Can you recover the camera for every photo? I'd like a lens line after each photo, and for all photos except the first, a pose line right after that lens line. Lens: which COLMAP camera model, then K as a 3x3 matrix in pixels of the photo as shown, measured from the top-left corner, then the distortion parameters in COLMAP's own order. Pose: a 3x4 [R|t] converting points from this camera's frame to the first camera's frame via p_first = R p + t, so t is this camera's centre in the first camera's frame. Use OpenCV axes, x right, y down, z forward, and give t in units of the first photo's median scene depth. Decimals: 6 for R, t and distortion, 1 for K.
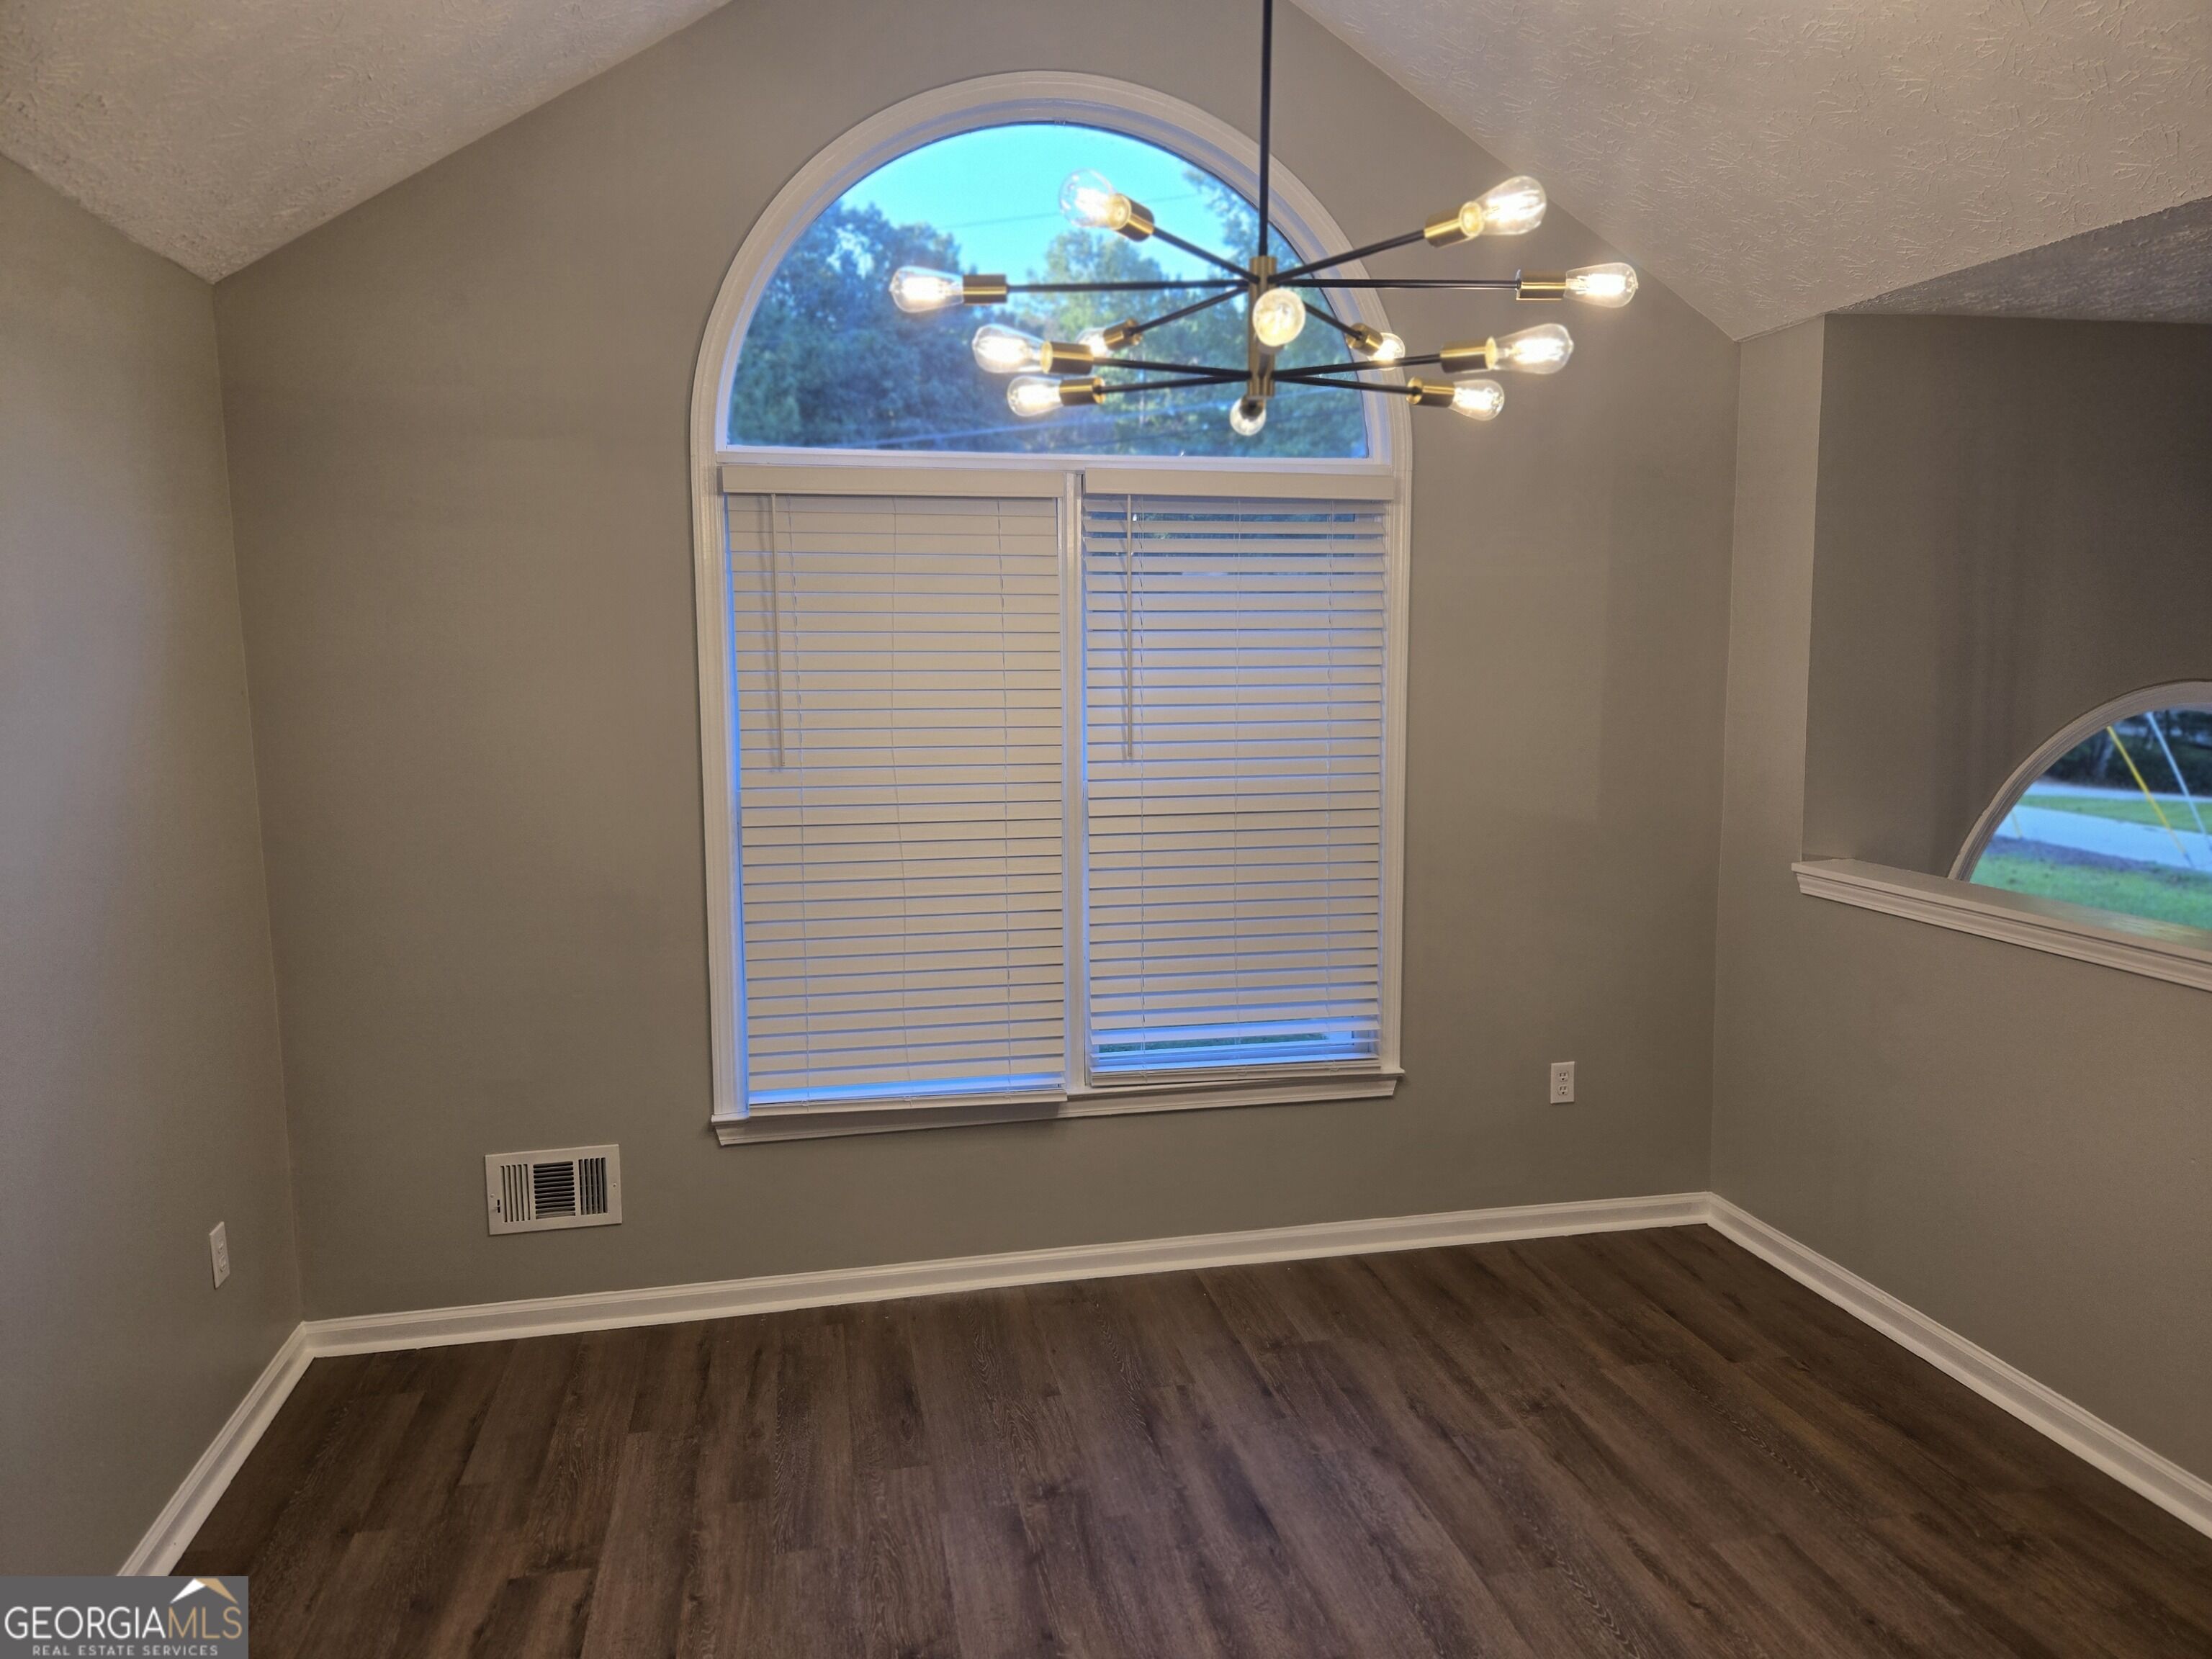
lens RADIAL K [[1490.7, 0, 1106.5], [0, 1490.7, 835.7], [0, 0, 1]] dist [0.060384, -0.051093]
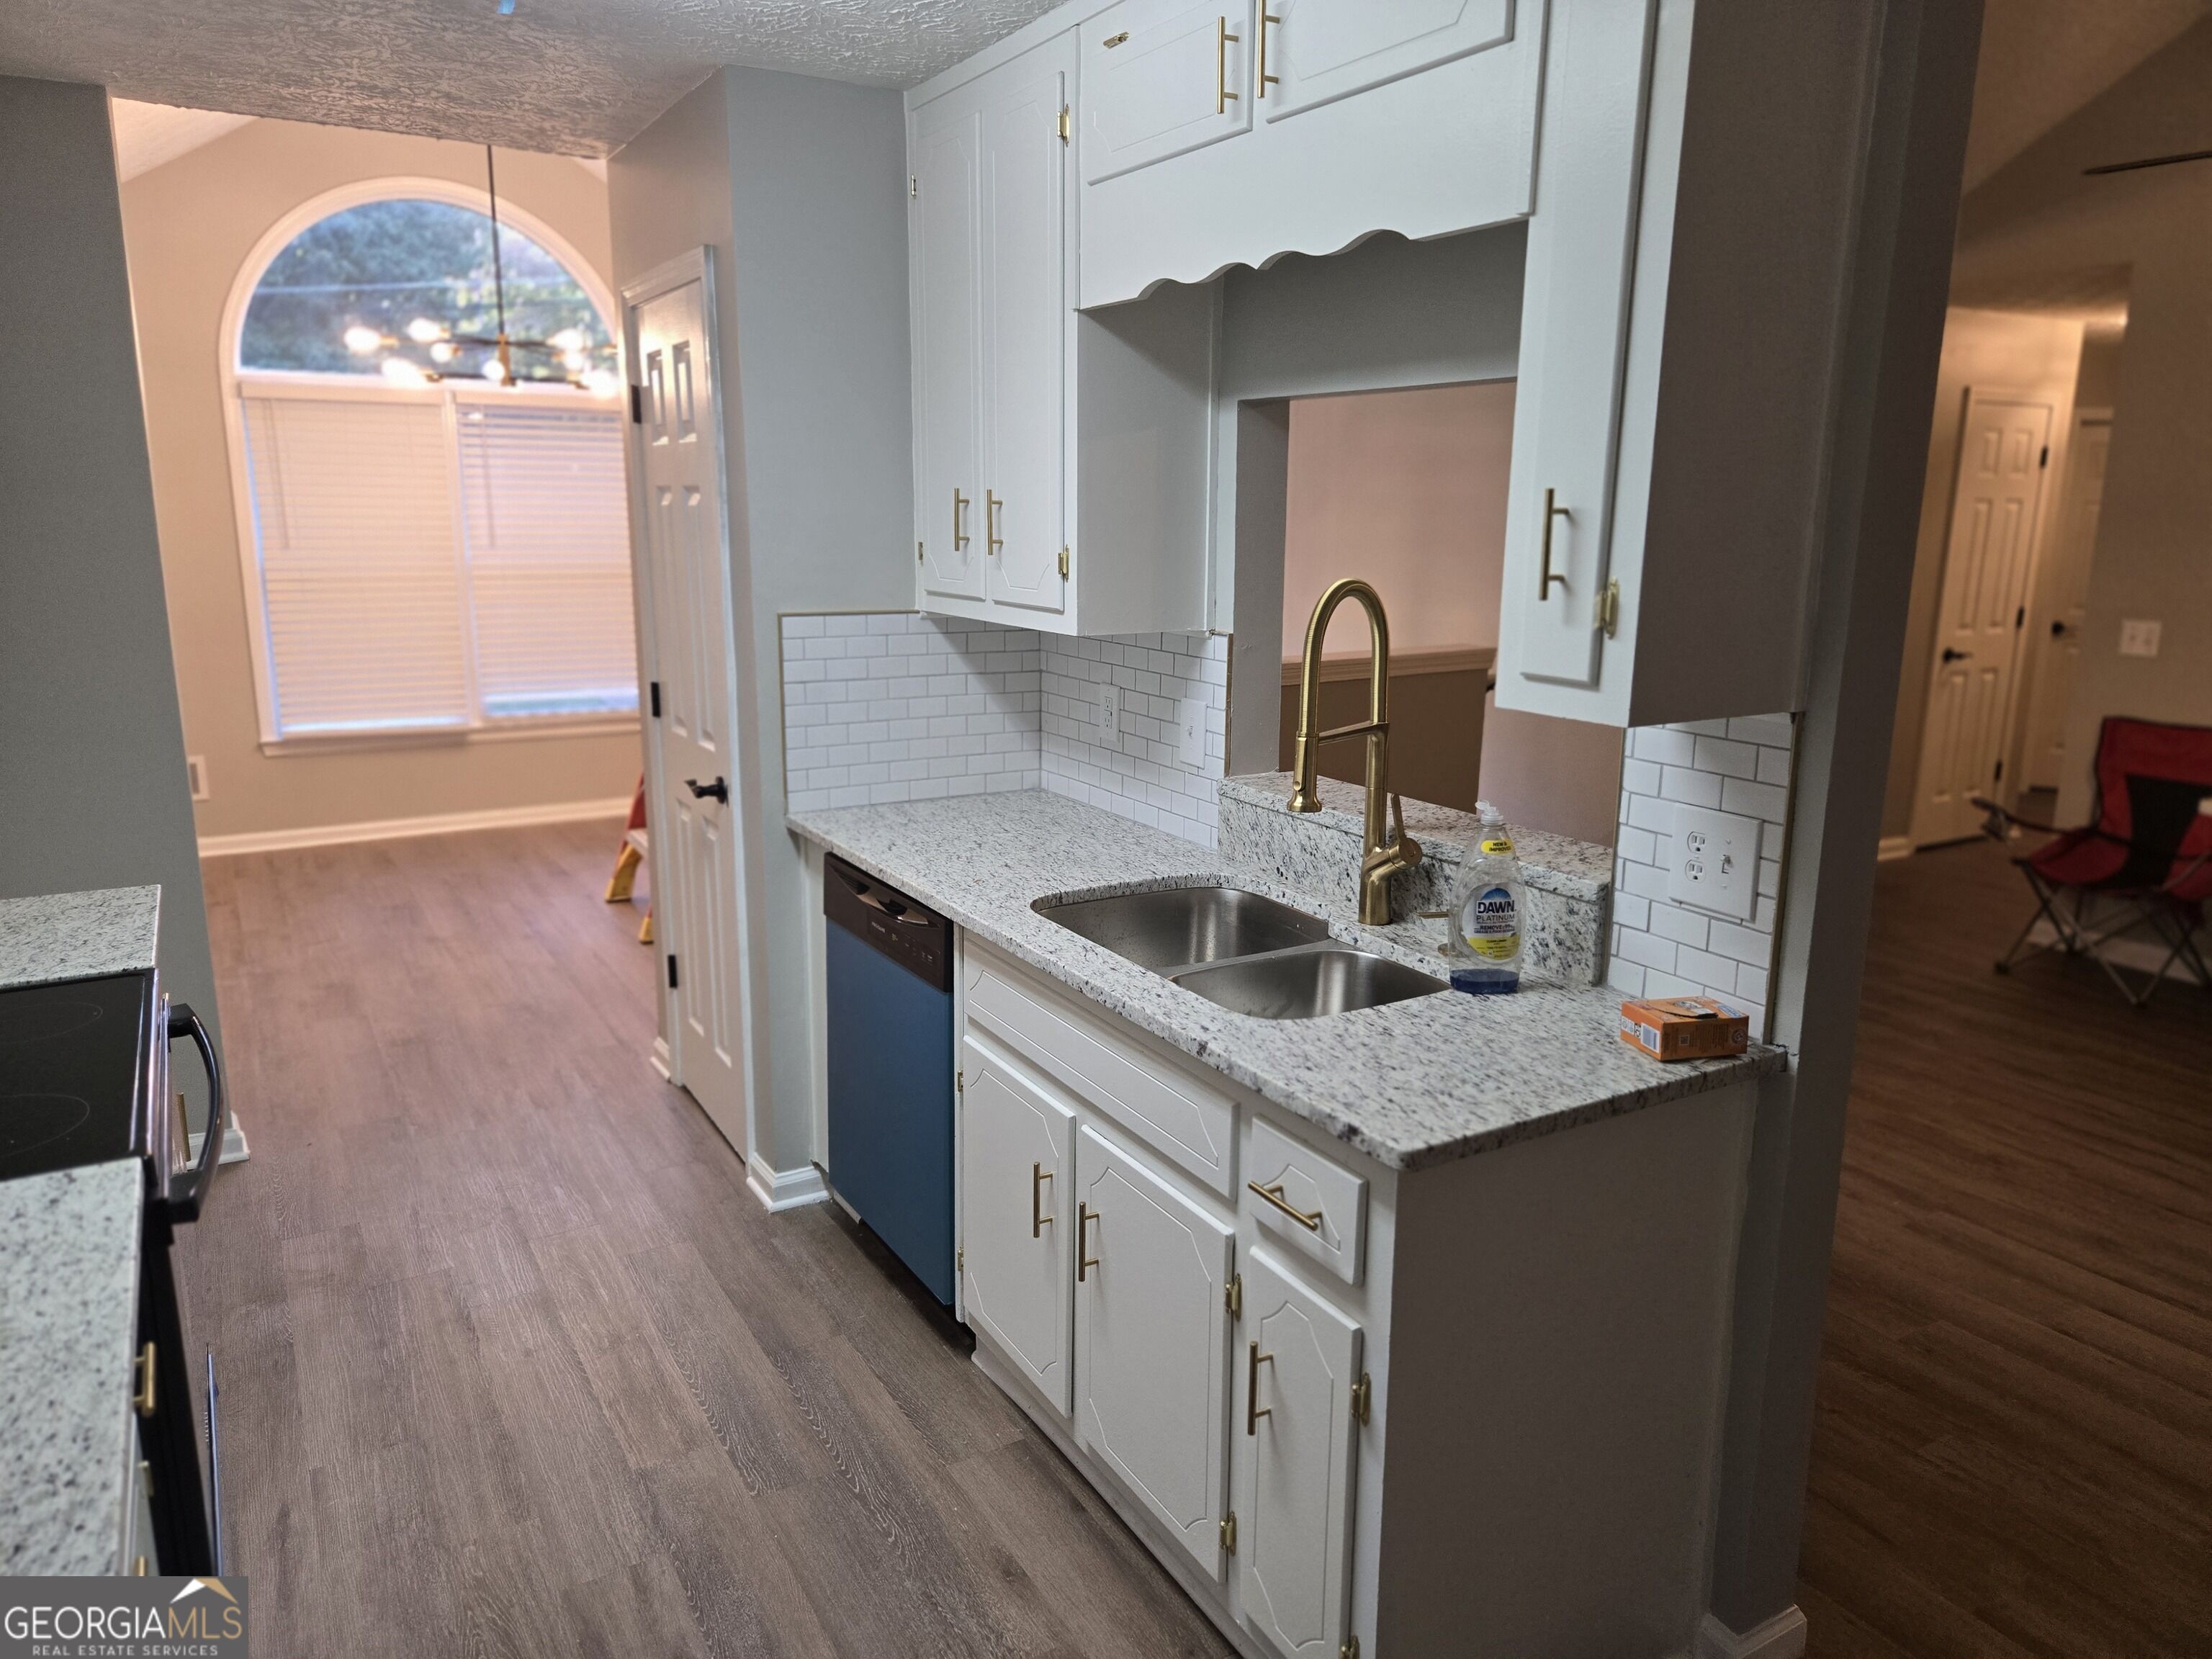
lens RADIAL K [[1490.7, 0, 1099.5], [0, 1490.7, 818.8], [0, 0, 1]] dist [0.060384, -0.051093]
pose [[0.945880, -0.055541, 0.319729, 0.115898], [0.029371, 0.995853, 0.086102, 0.155481], [-0.323185, -0.072051, 0.943589, -1.109021]]
